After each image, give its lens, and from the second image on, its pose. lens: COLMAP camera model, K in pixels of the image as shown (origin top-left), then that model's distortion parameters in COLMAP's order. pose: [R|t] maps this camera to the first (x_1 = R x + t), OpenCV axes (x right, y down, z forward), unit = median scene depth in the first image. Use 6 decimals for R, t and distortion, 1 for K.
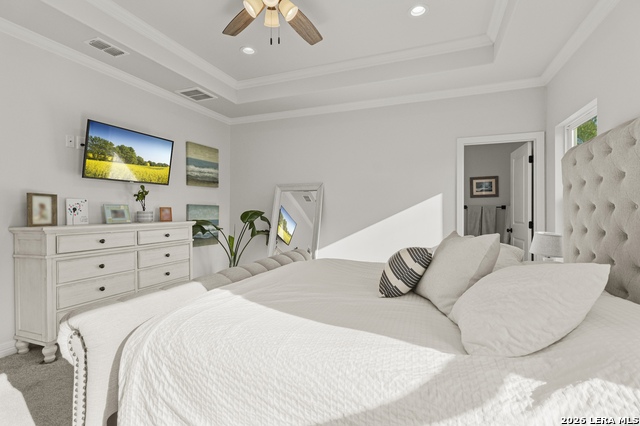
lens RADIAL K [[298.1, 0, 321.6], [0, 298.1, 211.6], [0, 0, 1]] dist [0.003047, -0.000133]
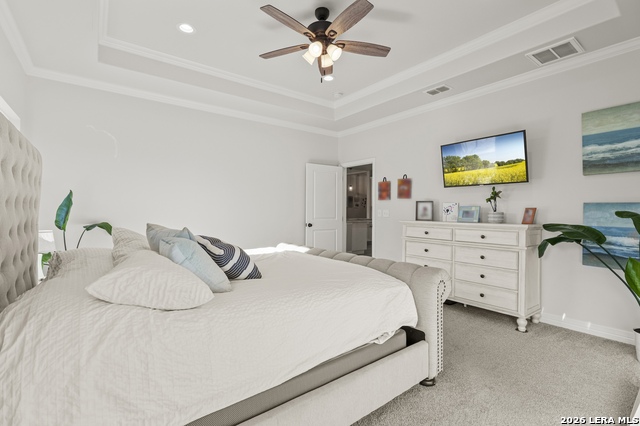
lens RADIAL K [[298.1, 0, 321.8], [0, 298.1, 211.2], [0, 0, 1]] dist [0.003047, -0.000133]
pose [[-0.517379, 0.005295, -0.855740, 0.588365], [-0.003636, 0.999958, 0.008385, -0.010916], [0.855748, 0.007450, -0.517339, 1.048165]]
